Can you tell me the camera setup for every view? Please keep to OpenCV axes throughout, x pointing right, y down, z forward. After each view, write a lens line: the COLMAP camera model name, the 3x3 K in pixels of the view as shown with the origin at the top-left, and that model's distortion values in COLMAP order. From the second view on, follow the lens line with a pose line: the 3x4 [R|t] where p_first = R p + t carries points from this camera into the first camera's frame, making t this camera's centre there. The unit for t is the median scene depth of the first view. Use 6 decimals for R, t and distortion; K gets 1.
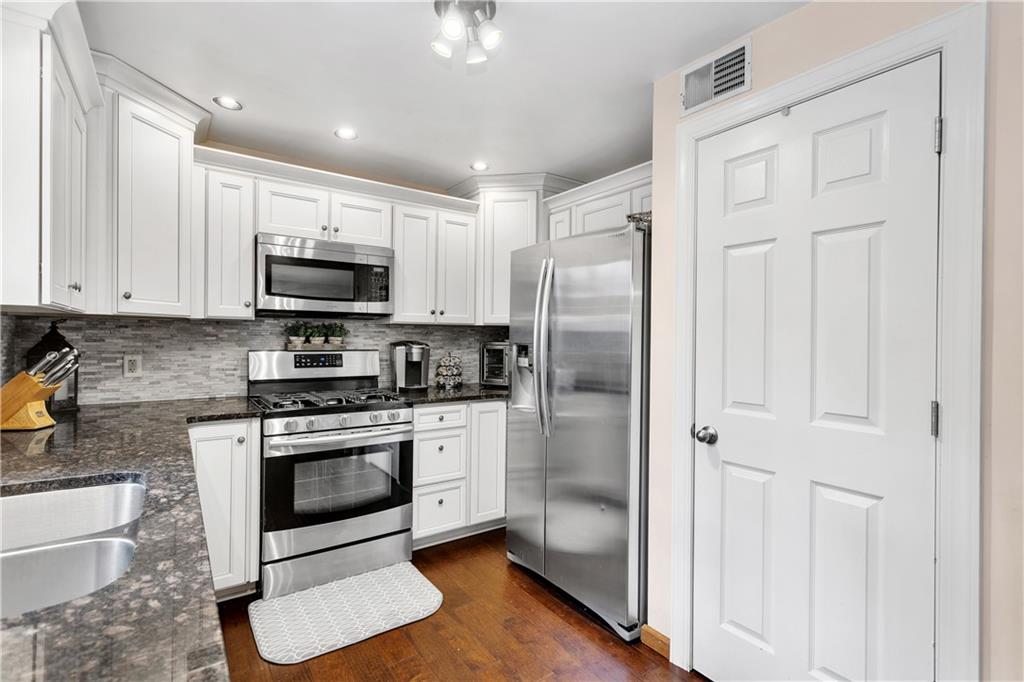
lens RADIAL K [[483.7, 0, 511.7], [0, 483.7, 335.9], [0, 0, 1]] dist [-0.000112, 0.009170]
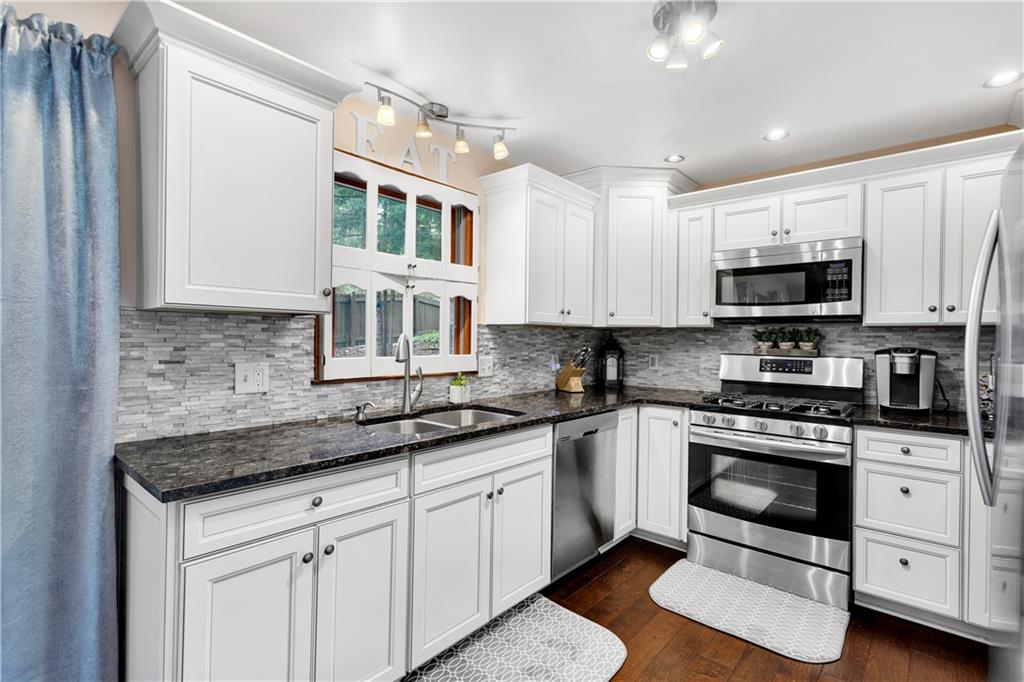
lens RADIAL K [[483.7, 0, 511.7], [0, 483.7, 335.9], [0, 0, 1]] dist [-0.000112, 0.009170]
pose [[0.242467, -0.011496, -0.970092, 0.450958], [-0.005902, 0.999894, -0.013324, 0.006255], [0.970142, 0.008956, 0.242373, 0.229860]]
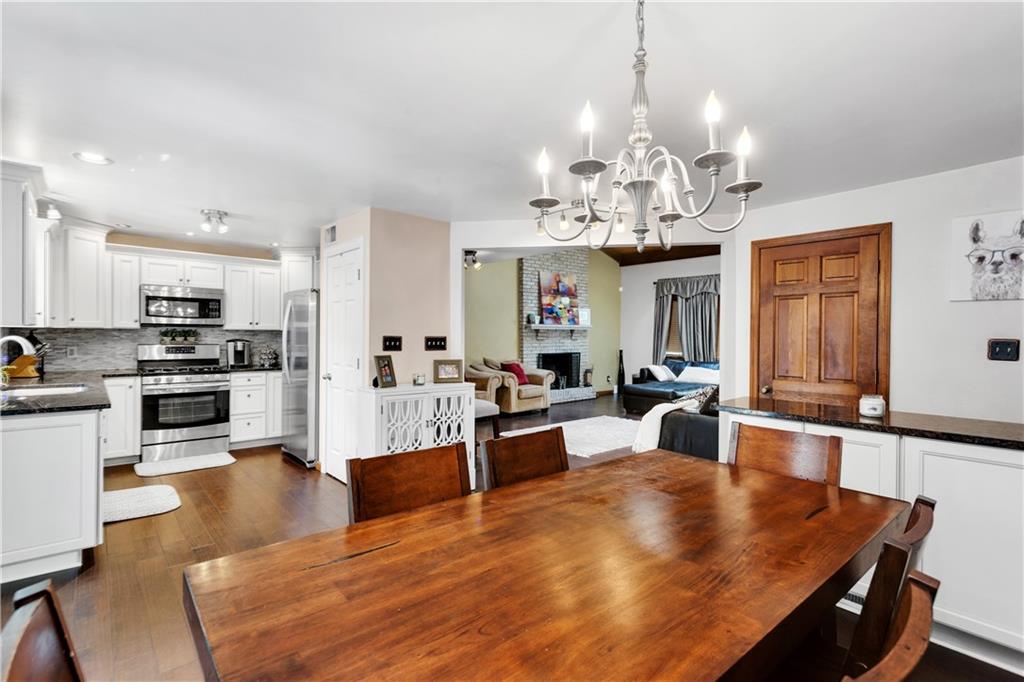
lens RADIAL K [[483.7, 0, 511.7], [0, 483.7, 335.9], [0, 0, 1]] dist [-0.000112, 0.009170]
pose [[0.994380, -0.001222, 0.105864, 0.705077], [0.000521, 0.999978, 0.006650, -0.014810], [-0.105870, -0.006557, 0.994358, -1.036629]]
